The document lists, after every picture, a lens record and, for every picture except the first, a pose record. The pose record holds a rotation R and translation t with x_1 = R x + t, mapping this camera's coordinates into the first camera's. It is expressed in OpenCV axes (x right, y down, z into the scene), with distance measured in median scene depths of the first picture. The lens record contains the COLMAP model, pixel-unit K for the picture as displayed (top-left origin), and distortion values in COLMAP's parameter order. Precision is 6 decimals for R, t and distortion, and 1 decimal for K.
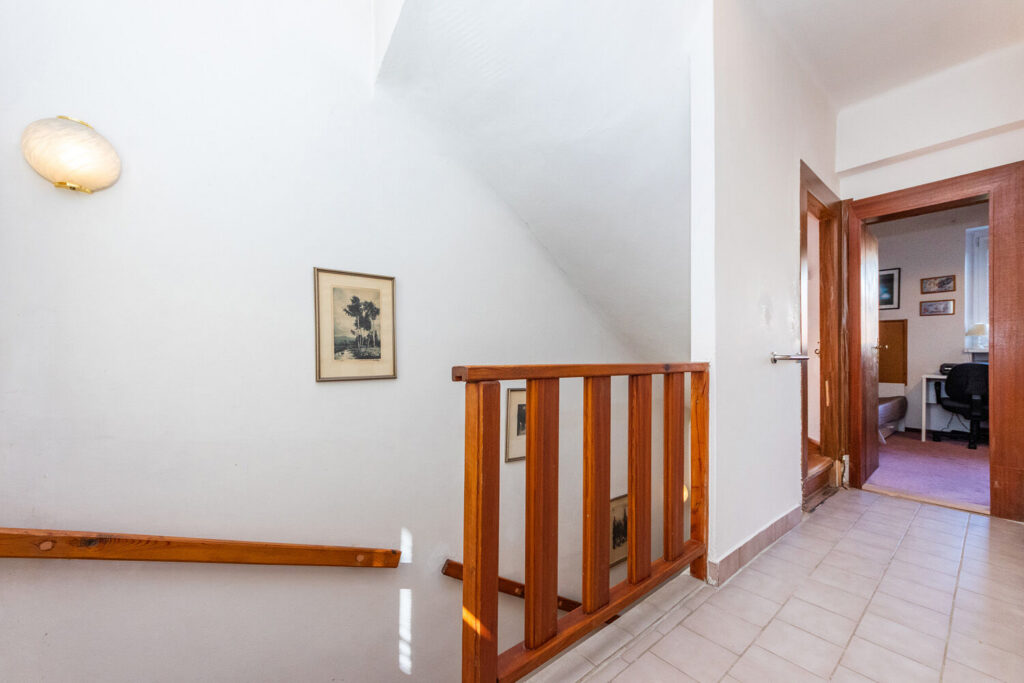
lens RADIAL K [[387.8, 0, 505.7], [0, 387.8, 341.4], [0, 0, 1]] dist [-0.000680, -0.000027]
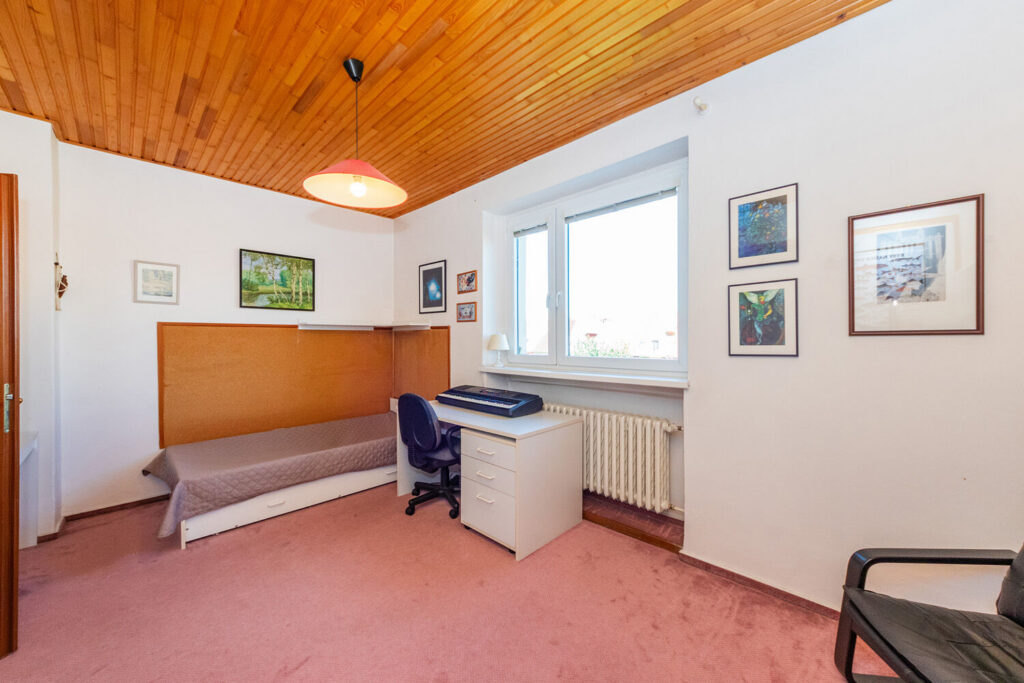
lens RADIAL K [[387.8, 0, 517.4], [0, 387.8, 341.8], [0, 0, 1]] dist [-0.000680, -0.000027]
pose [[0.985174, 0.001019, 0.171557, 1.076732], [-0.000820, 0.999999, -0.001231, -0.025623], [-0.171558, 0.001072, 0.985174, 0.215048]]
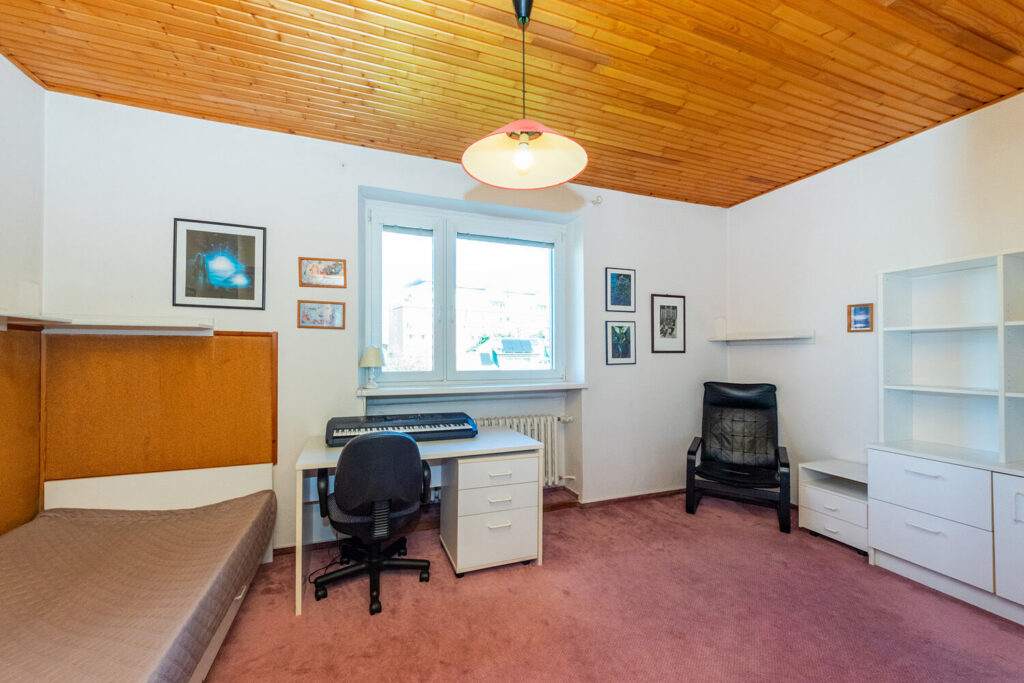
lens RADIAL K [[387.8, 0, 510.7], [0, 387.8, 348.5], [0, 0, 1]] dist [-0.000680, -0.000027]
pose [[0.266438, 0.015518, 0.963727, 0.654681], [0.001937, 0.999860, -0.016635, -0.028834], [-0.963850, 0.006299, 0.266370, 0.594396]]
